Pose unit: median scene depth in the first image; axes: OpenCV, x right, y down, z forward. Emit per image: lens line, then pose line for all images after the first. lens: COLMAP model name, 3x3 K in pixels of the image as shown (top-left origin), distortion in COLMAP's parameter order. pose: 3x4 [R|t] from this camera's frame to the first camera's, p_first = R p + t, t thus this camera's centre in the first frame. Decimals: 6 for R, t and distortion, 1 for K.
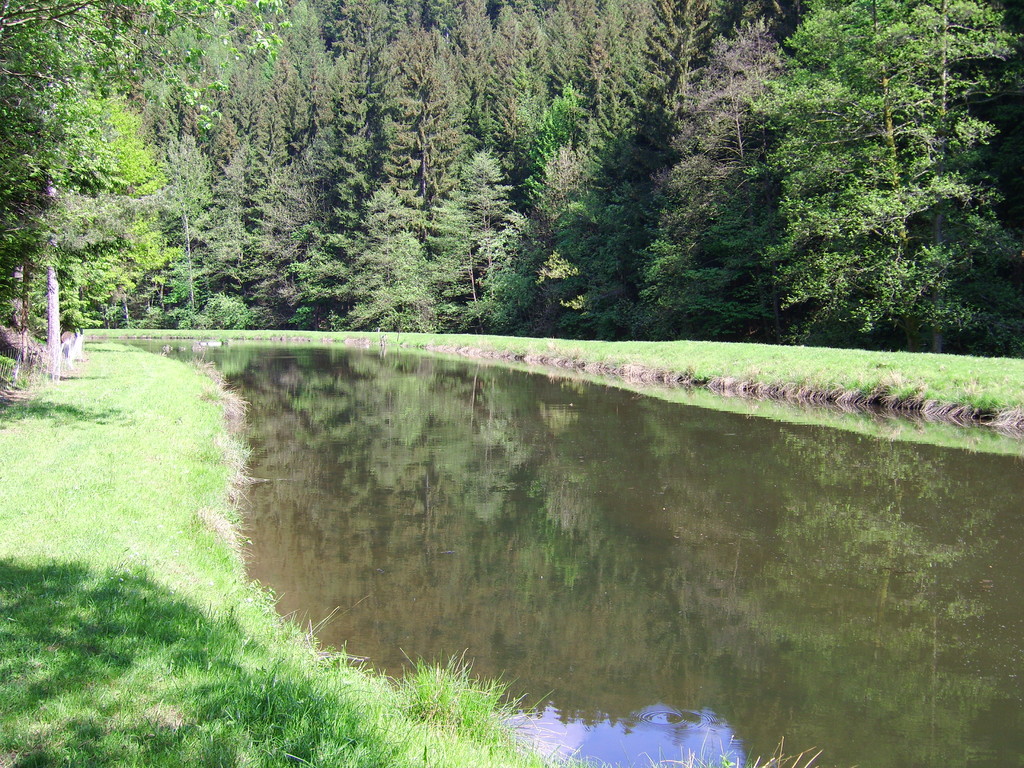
lens RADIAL K [[1082.0, 0, 512.0], [0, 1082.0, 384.0], [0, 0, 1]] dist [-0.149725, 0.003884]
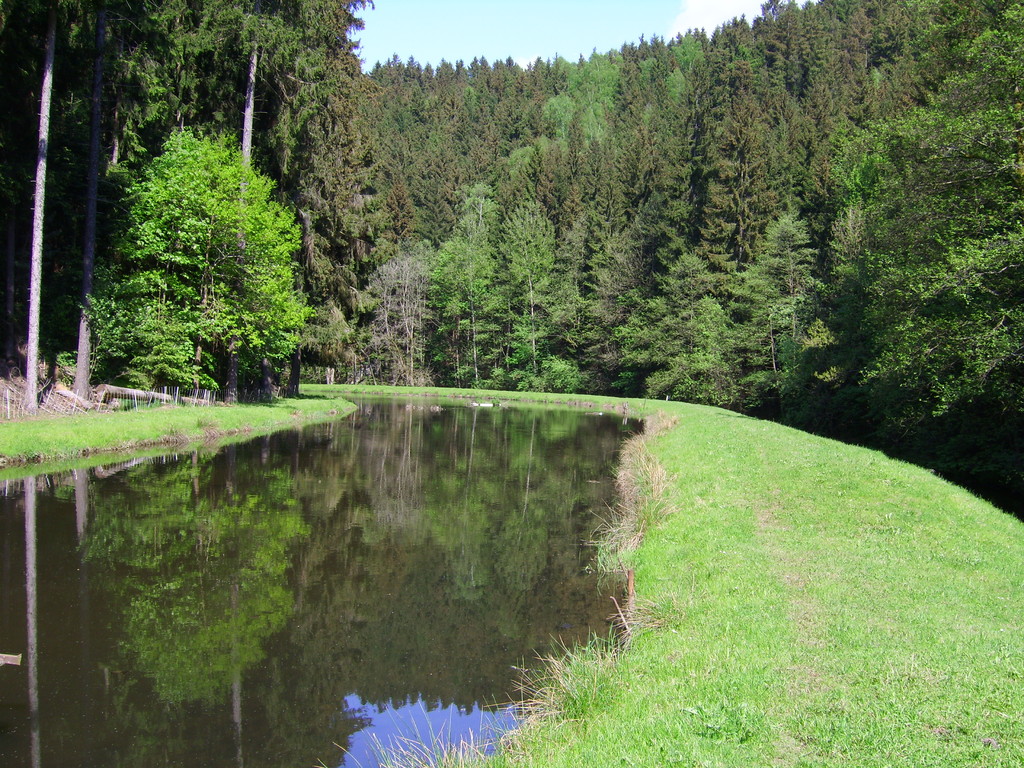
lens RADIAL K [[1082.0, 0, 512.0], [0, 1082.0, 384.0], [0, 0, 1]] dist [-0.149725, 0.003884]
pose [[0.920925, 0.031421, -0.388471, 0.100711], [-0.055755, 0.997114, -0.051525, -0.003808], [0.385731, 0.069110, 0.920019, 0.044850]]
